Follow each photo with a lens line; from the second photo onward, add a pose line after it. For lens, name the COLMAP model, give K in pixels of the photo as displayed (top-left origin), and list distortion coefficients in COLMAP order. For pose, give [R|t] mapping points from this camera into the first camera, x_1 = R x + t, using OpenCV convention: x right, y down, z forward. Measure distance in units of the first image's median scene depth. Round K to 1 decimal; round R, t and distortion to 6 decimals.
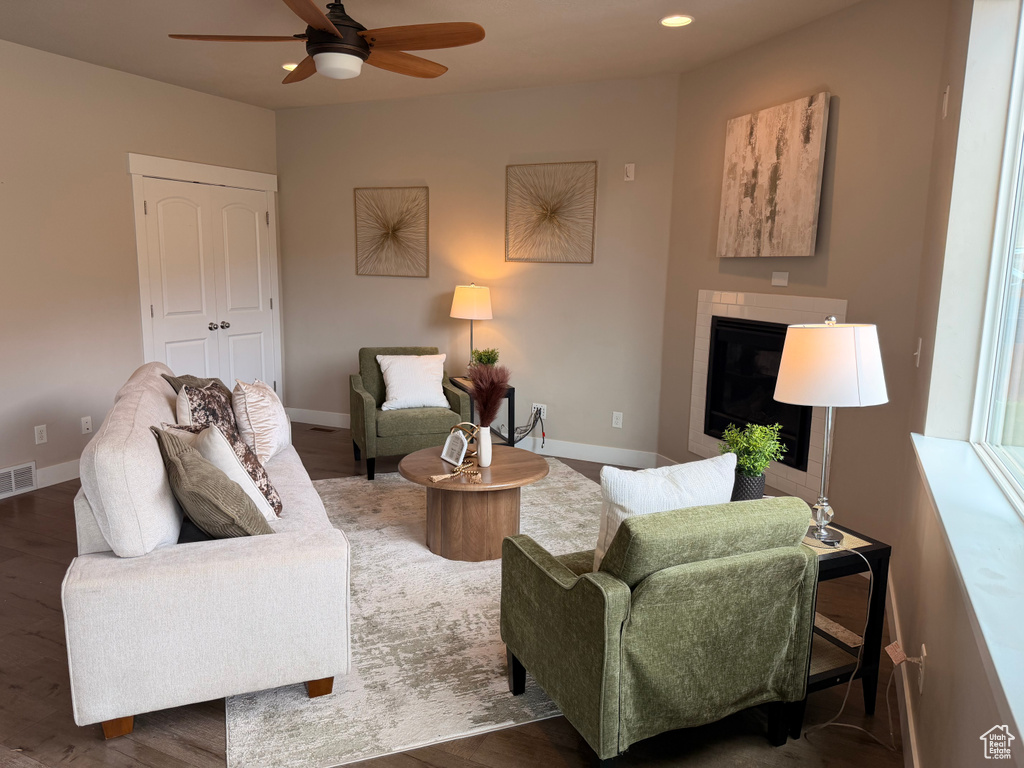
lens RADIAL K [[726.2, 0, 502.7], [0, 726.2, 377.6], [0, 0, 1]] dist [0.053963, -0.075213]
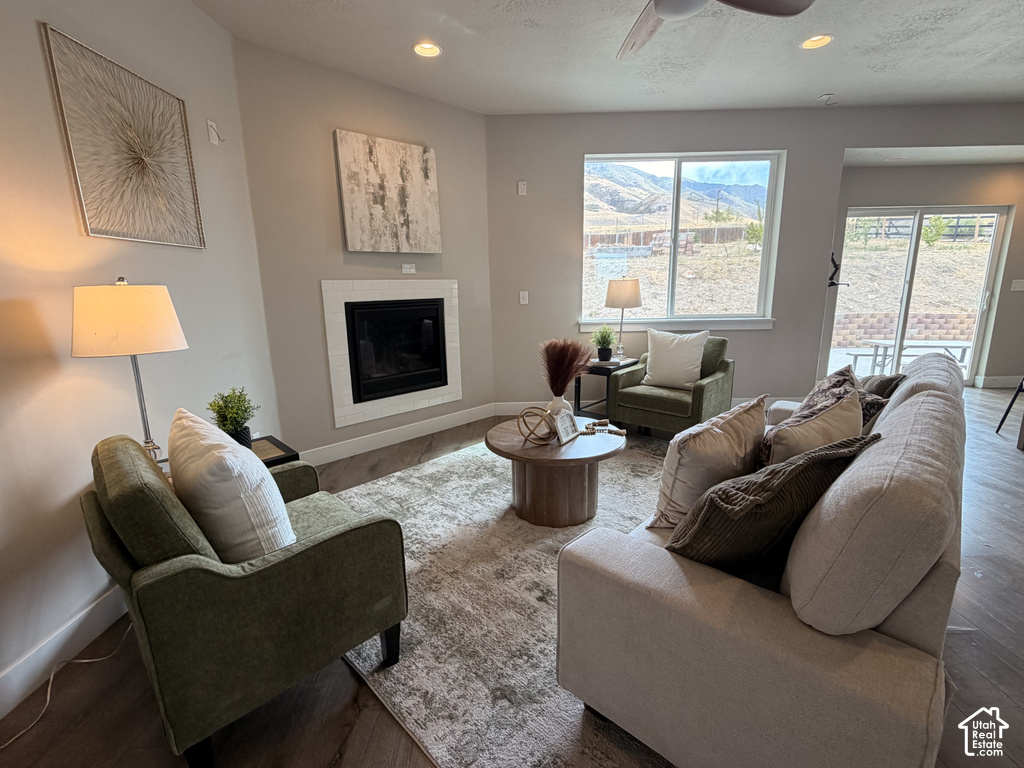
lens RADIAL K [[473.5, 0, 511.3], [0, 473.5, 385.4], [0, 0, 1]] dist [0.001573, 0.000760]
pose [[-0.415806, -0.201167, 0.886926, -0.579221], [0.153664, 0.945668, 0.286531, -0.151906], [-0.896378, 0.255430, -0.362302, 1.199803]]
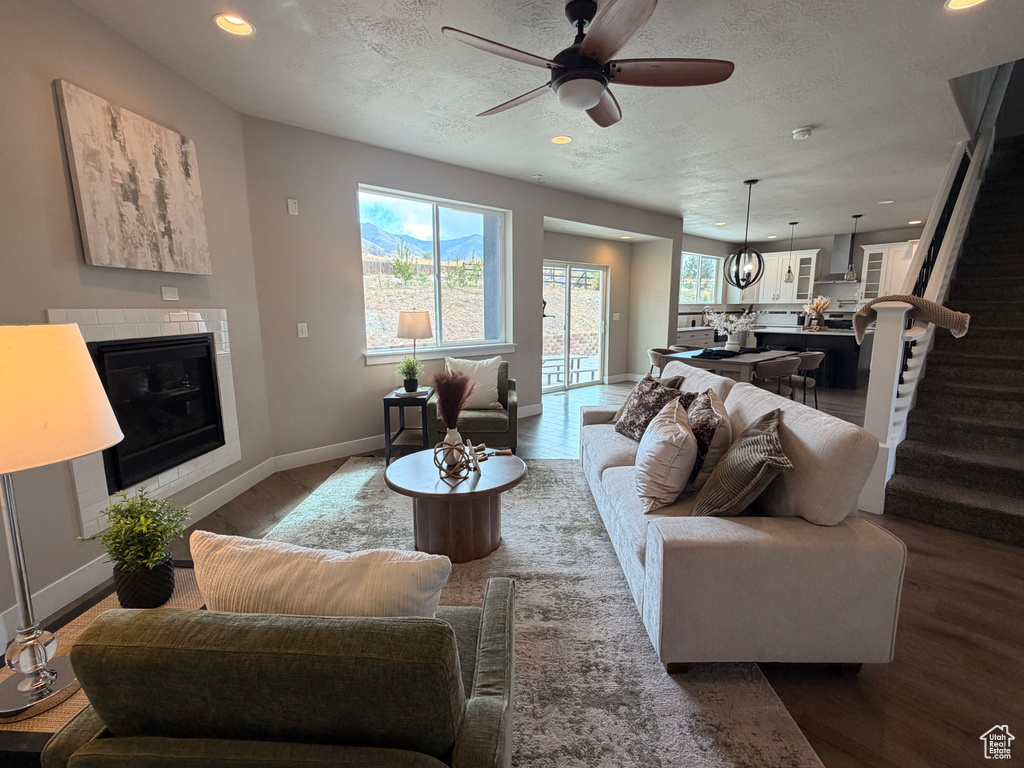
lens RADIAL K [[473.5, 0, 515.7], [0, 473.5, 384.3], [0, 0, 1]] dist [0.001573, 0.000760]
pose [[-0.924034, -0.074232, 0.375035, -0.345871], [0.048691, 0.950129, 0.308032, -0.194779], [-0.379198, 0.302893, -0.874337, 1.428965]]
